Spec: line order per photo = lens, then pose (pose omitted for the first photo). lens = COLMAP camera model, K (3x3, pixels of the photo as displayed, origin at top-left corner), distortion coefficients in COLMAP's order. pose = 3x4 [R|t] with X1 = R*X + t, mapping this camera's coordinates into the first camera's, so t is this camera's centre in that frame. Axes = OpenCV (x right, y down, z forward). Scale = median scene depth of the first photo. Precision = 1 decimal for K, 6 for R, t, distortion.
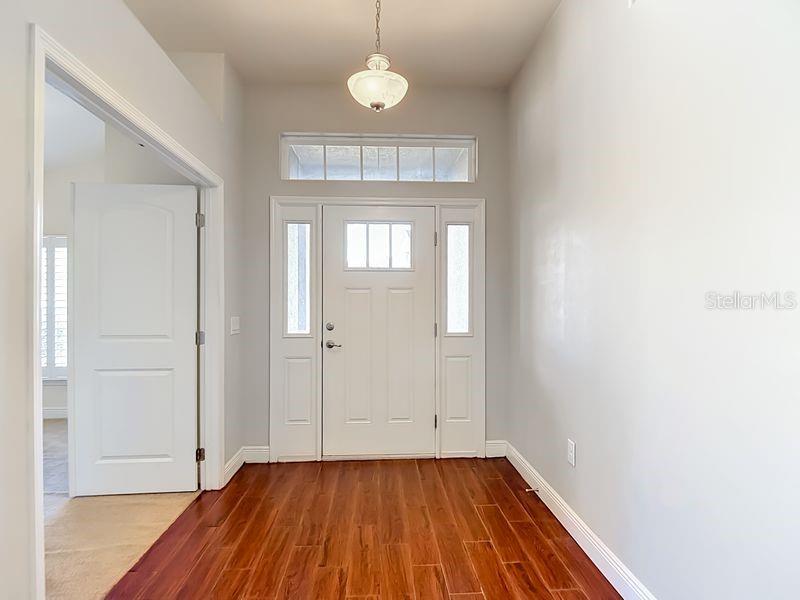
lens RADIAL K [[430.6, 0, 404.1], [0, 430.6, 306.9], [0, 0, 1]] dist [0.004614, -0.019694]
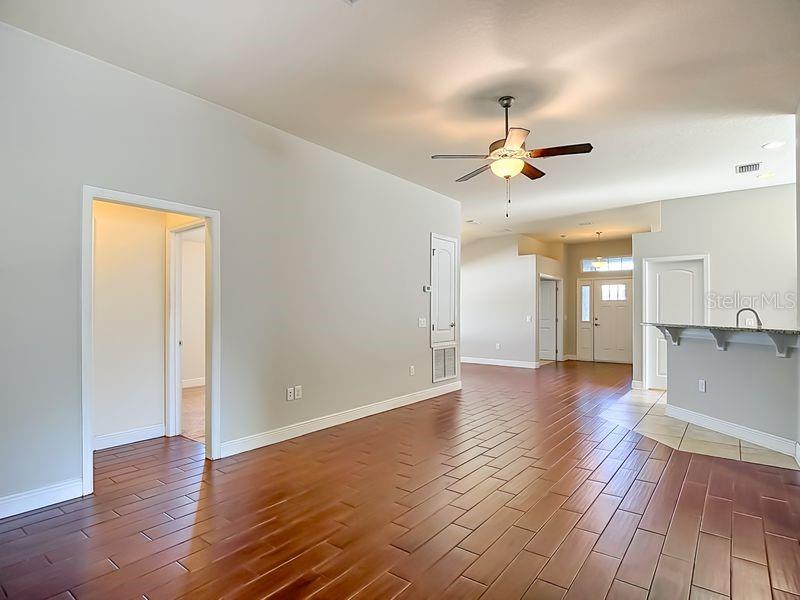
lens RADIAL K [[430.6, 0, 394.1], [0, 430.6, 306.8], [0, 0, 1]] dist [0.004614, -0.019694]
pose [[0.739357, -0.002985, -0.673307, 0.845404], [-0.007934, 0.999882, -0.013145, 0.010552], [0.673267, 0.015061, 0.739246, -2.294789]]
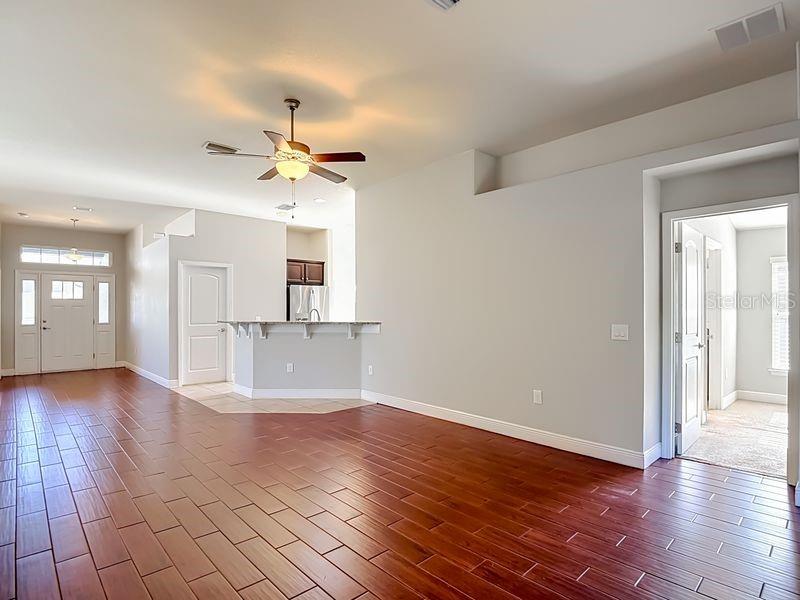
lens RADIAL K [[430.6, 0, 401.1], [0, 430.6, 306.4], [0, 0, 1]] dist [0.004614, -0.019694]
pose [[0.771468, 0.001960, 0.636265, -0.154044], [0.007473, 0.999898, -0.012141, 0.004777], [-0.636224, 0.014121, 0.771375, -2.315491]]
